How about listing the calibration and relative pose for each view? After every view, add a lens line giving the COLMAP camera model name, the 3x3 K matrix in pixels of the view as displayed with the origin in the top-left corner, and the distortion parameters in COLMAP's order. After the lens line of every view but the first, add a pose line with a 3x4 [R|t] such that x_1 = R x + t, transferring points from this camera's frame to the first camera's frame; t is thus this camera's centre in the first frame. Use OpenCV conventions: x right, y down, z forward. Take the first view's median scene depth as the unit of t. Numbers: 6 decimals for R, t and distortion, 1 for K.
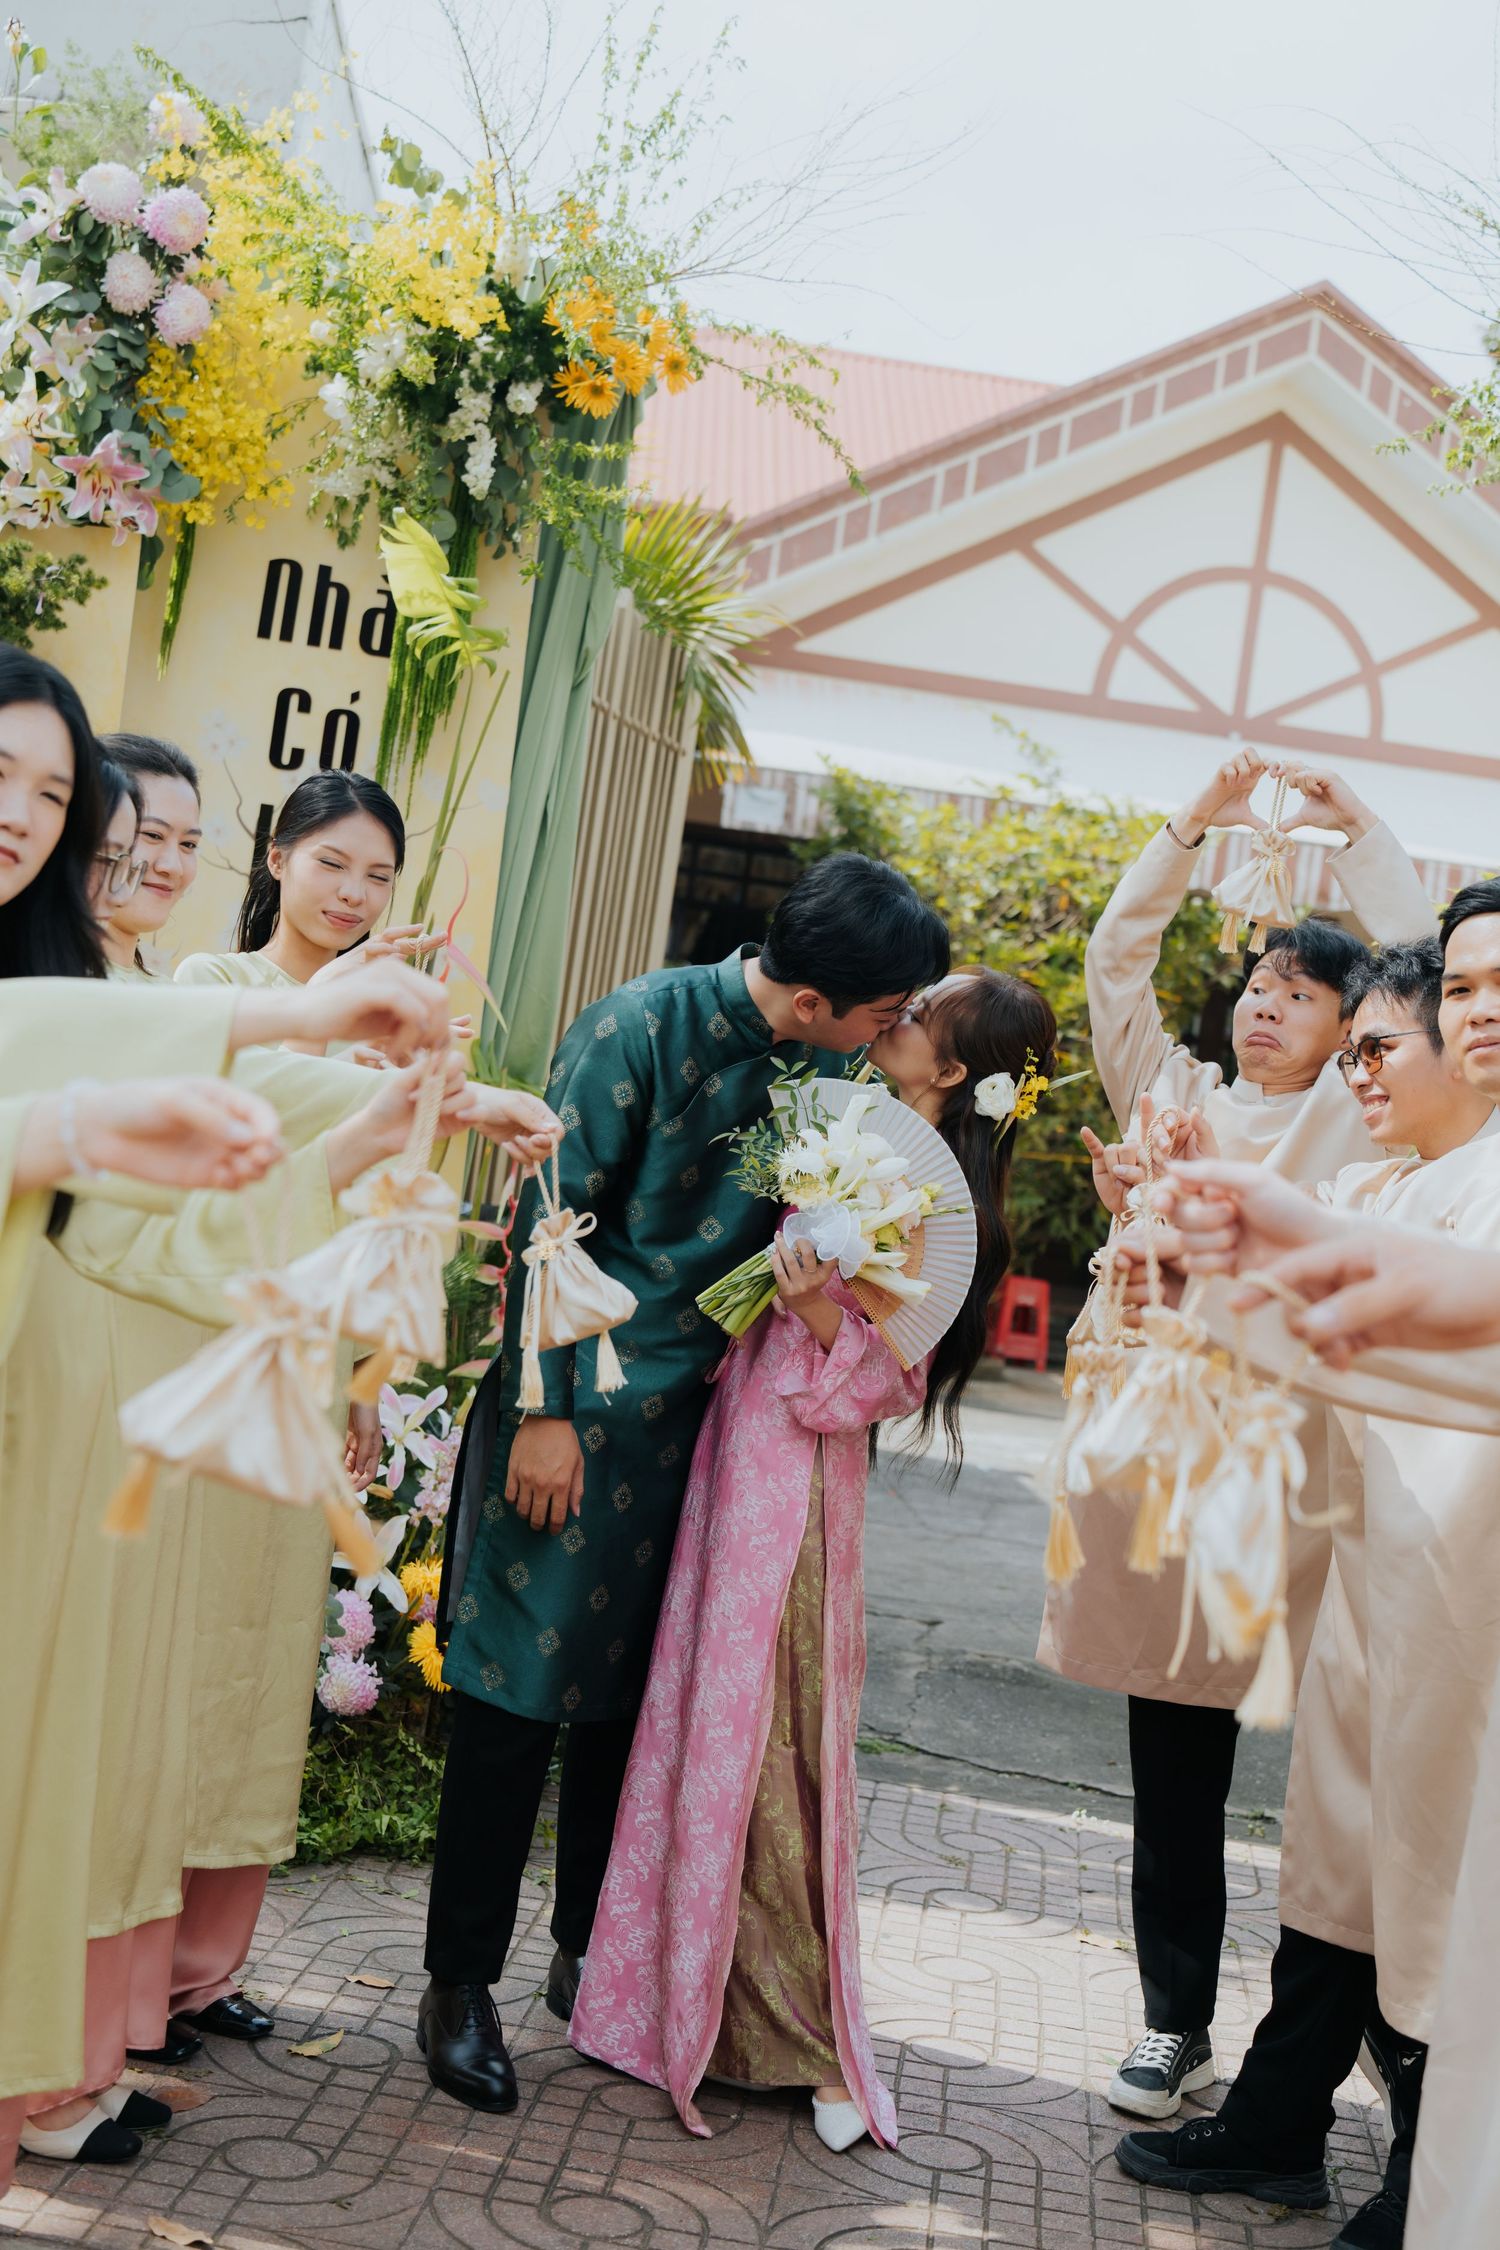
lens RADIAL K [[2866.7, 0, 738.1], [0, 2866.7, 1081.9], [0, 0, 1]] dist [-0.024344, 0.000000]
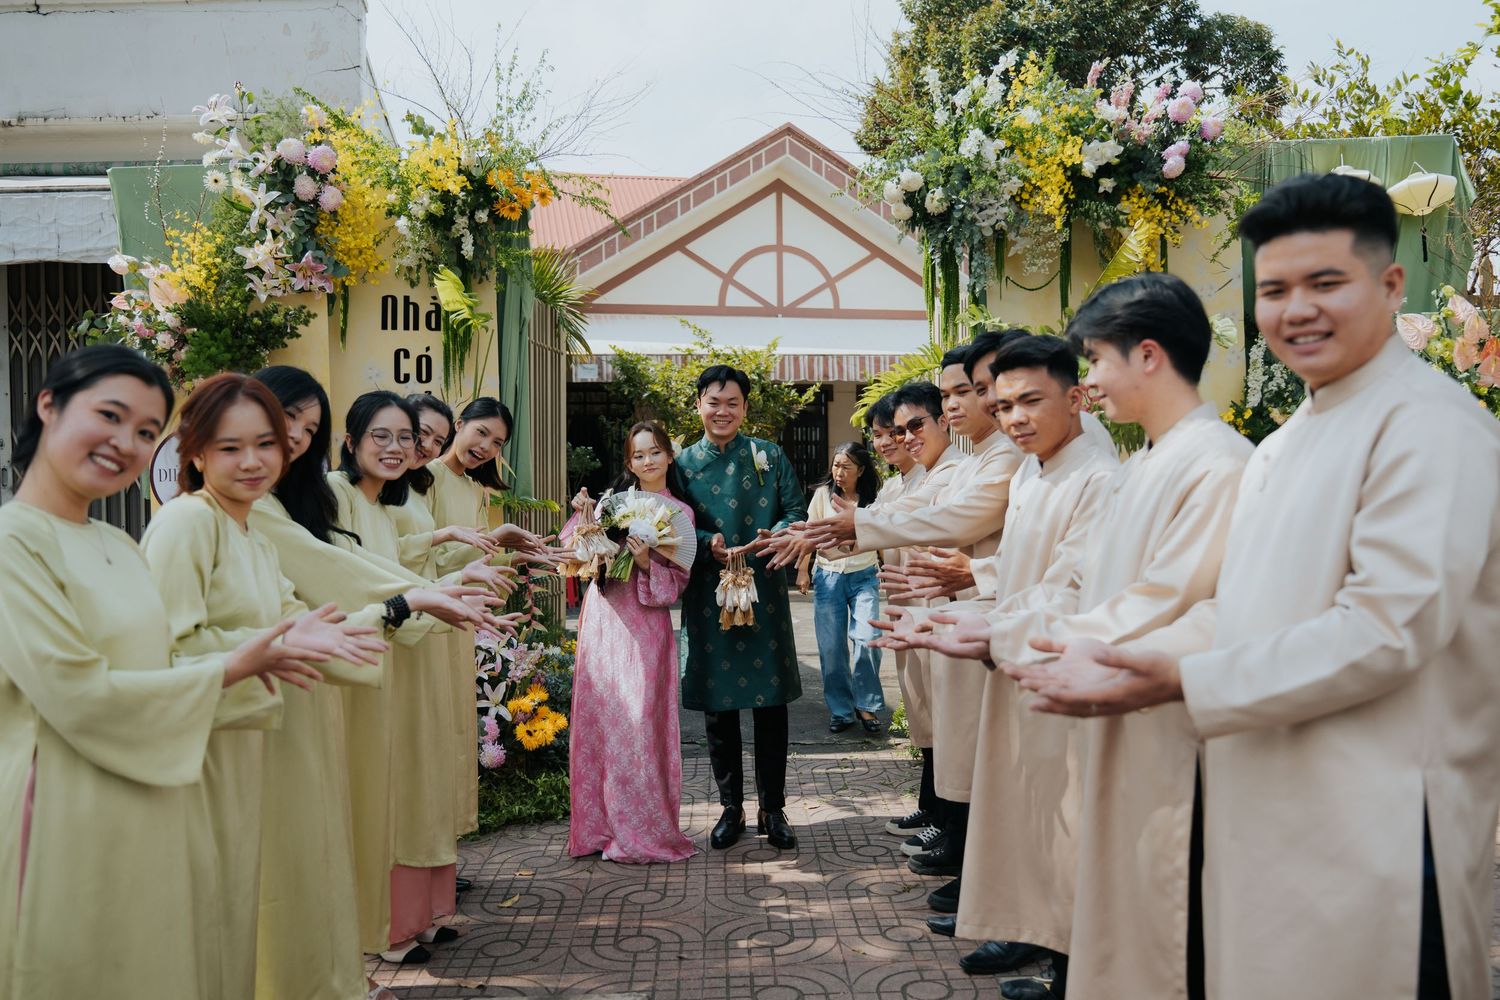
lens RADIAL K [[1232.1, 0, 757.6], [0, 1232.1, 491.0], [0, 0, 1]] dist [-0.024917, -0.005077]
pose [[0.978646, -0.151211, 0.139242, -0.026561], [0.149801, 0.988501, 0.020611, 0.002447], [-0.140757, 0.000688, 0.990044, -0.052377]]
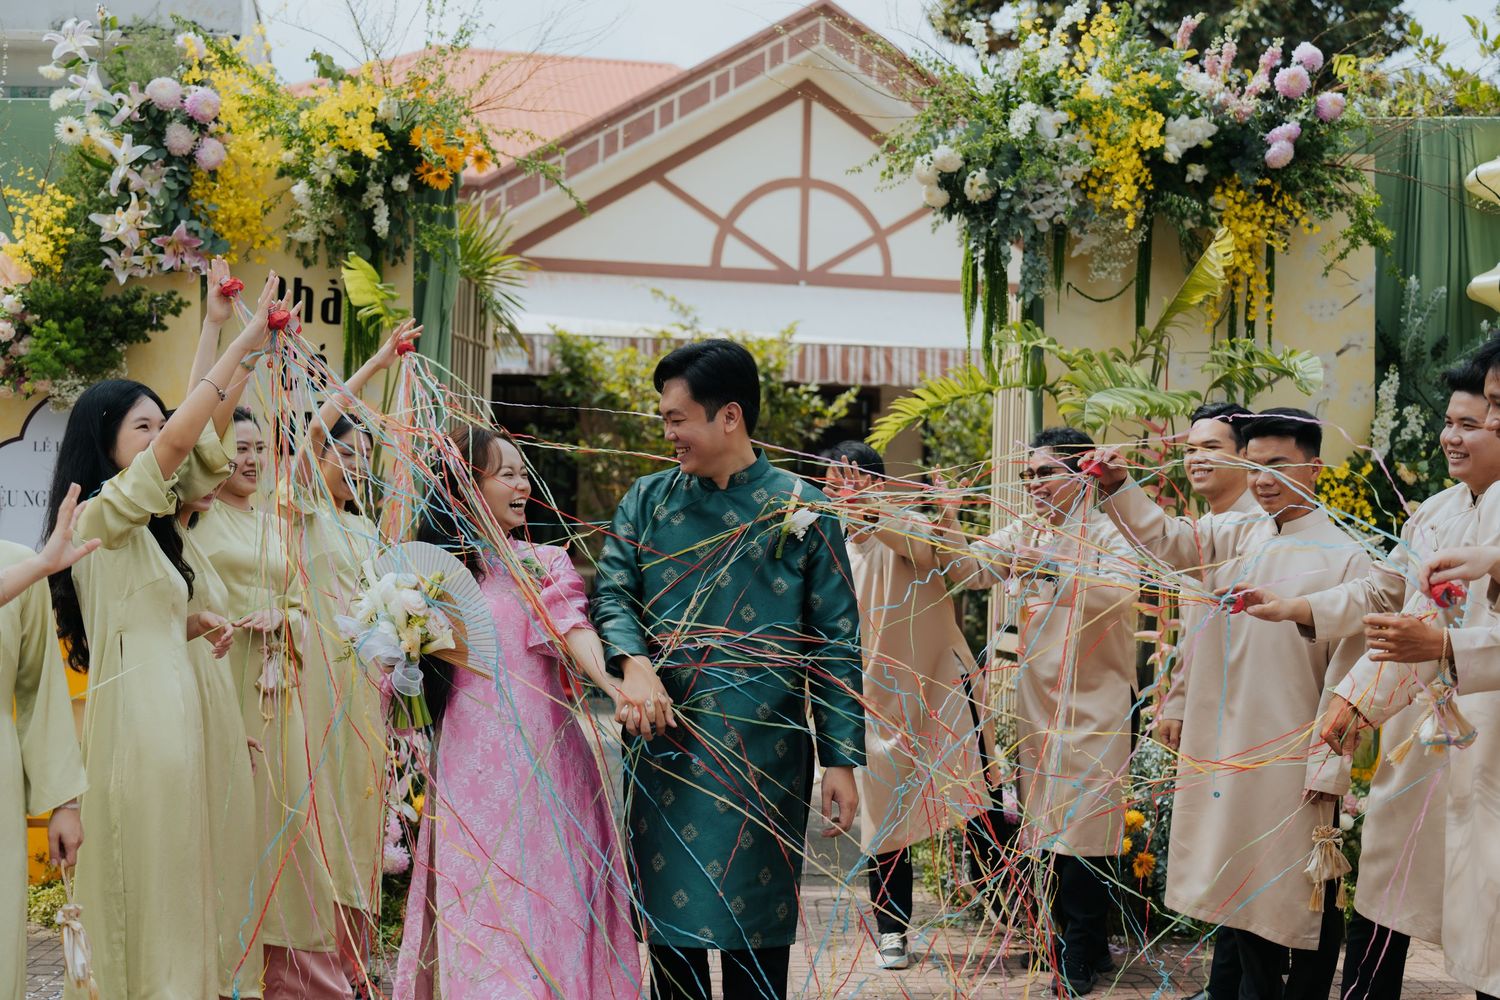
lens RADIAL K [[2108.4, 0, 785.1], [0, 2108.4, 536.3], [0, 0, 1]] dist [-0.067589, 0.000000]
pose [[0.983031, -0.115221, 0.142741, -0.049729], [0.113957, 0.993340, 0.017026, -0.002276], [-0.143752, -0.000471, 0.989614, -0.399652]]
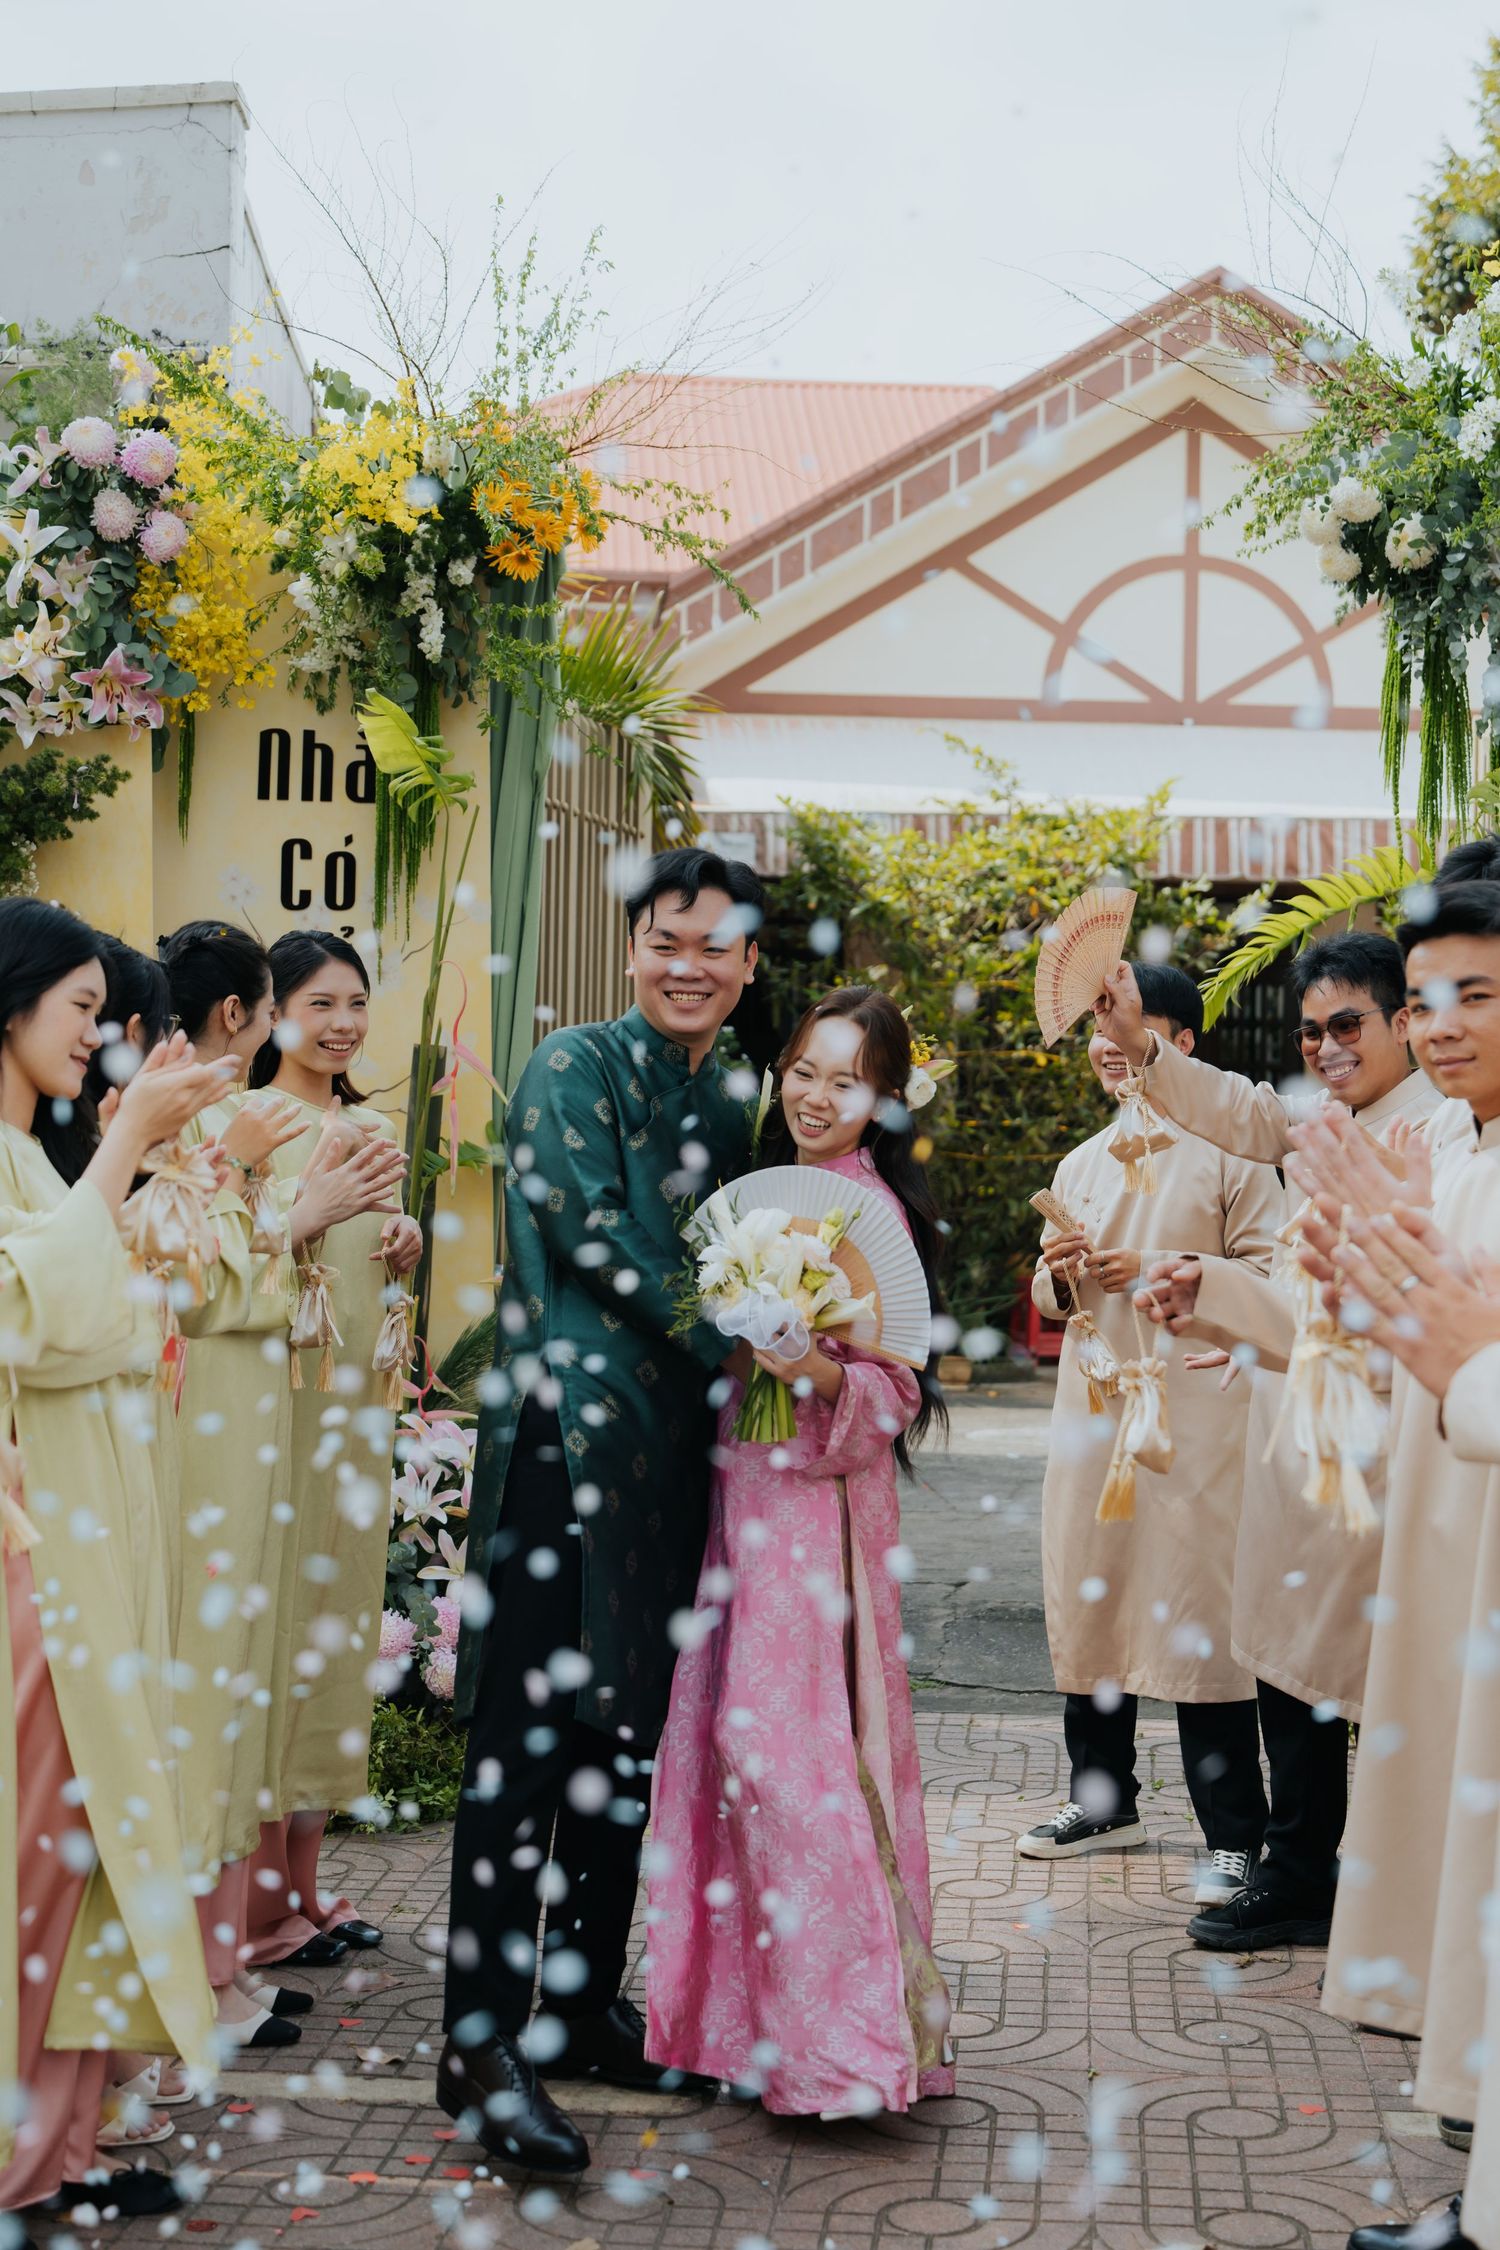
lens RADIAL K [[3162.6, 0, 747.0], [0, 3162.6, 1118.8], [0, 0, 1]] dist [-0.067589, 0.000000]
pose [[0.991979, -0.126182, -0.007415, 0.021615], [0.126188, 0.992006, 0.000373, -0.003258], [0.007309, -0.001306, 0.999972, -0.282432]]
